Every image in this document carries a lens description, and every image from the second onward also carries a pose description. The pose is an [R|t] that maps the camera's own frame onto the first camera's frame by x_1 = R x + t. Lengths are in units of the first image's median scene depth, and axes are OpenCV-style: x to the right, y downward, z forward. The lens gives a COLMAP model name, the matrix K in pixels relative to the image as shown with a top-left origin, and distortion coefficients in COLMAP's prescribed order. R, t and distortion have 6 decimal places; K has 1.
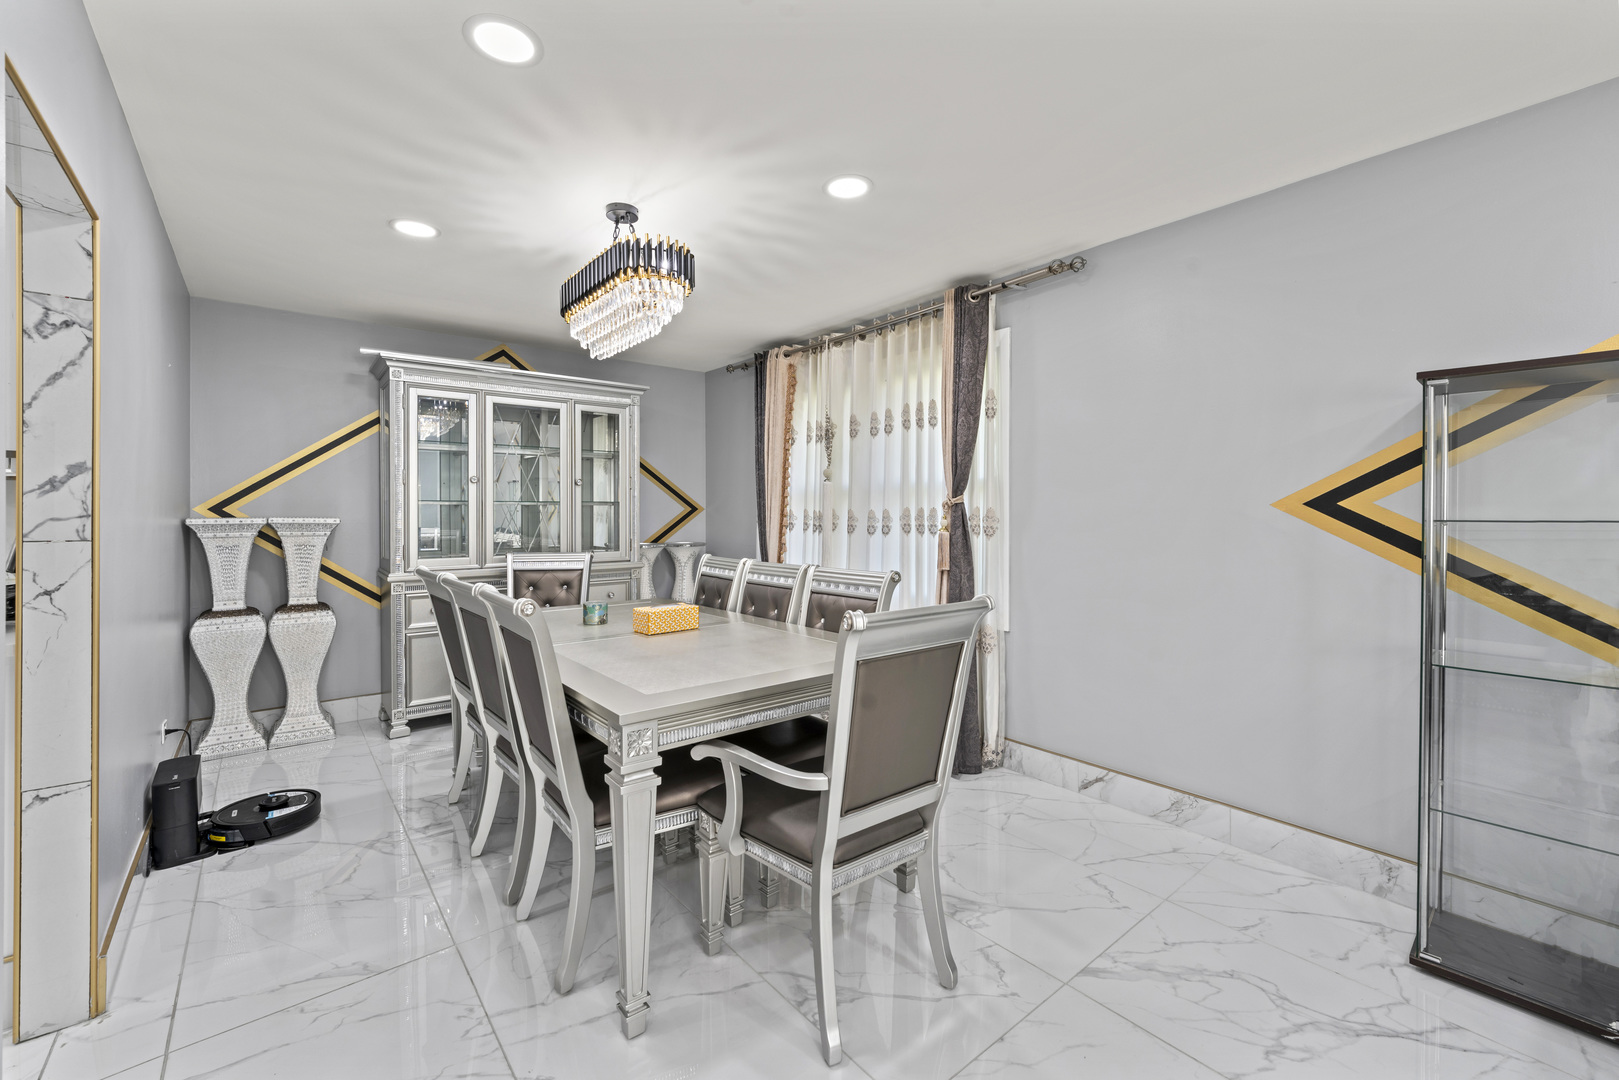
lens RADIAL K [[665.0, 0, 813.4], [0, 665.0, 516.6], [0, 0, 1]] dist [-0.000334, -0.000142]
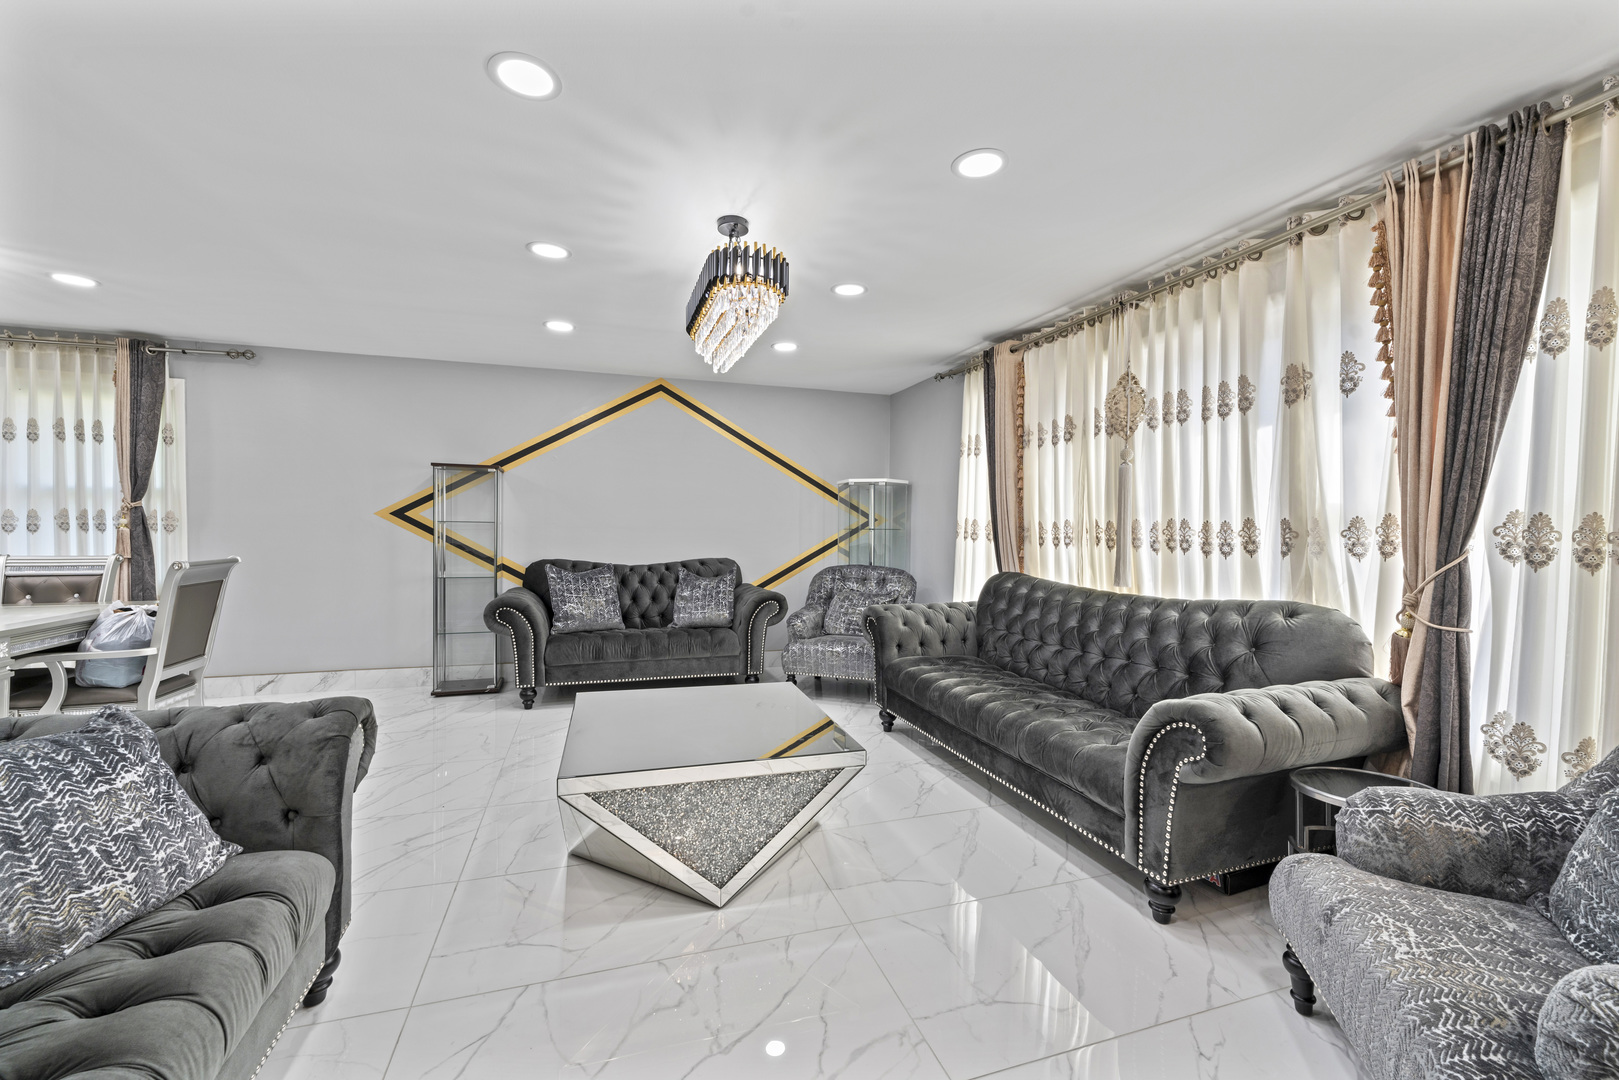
lens RADIAL K [[653.8, 0, 809.5], [0, 653.8, 540.0], [0, 0, 1]] dist [0.000614, -0.000113]
pose [[0.367532, -0.017878, 0.929839, -0.503513], [-0.008260, 0.999713, 0.022486, 0.005846], [-0.929974, -0.015945, 0.367279, -0.714636]]
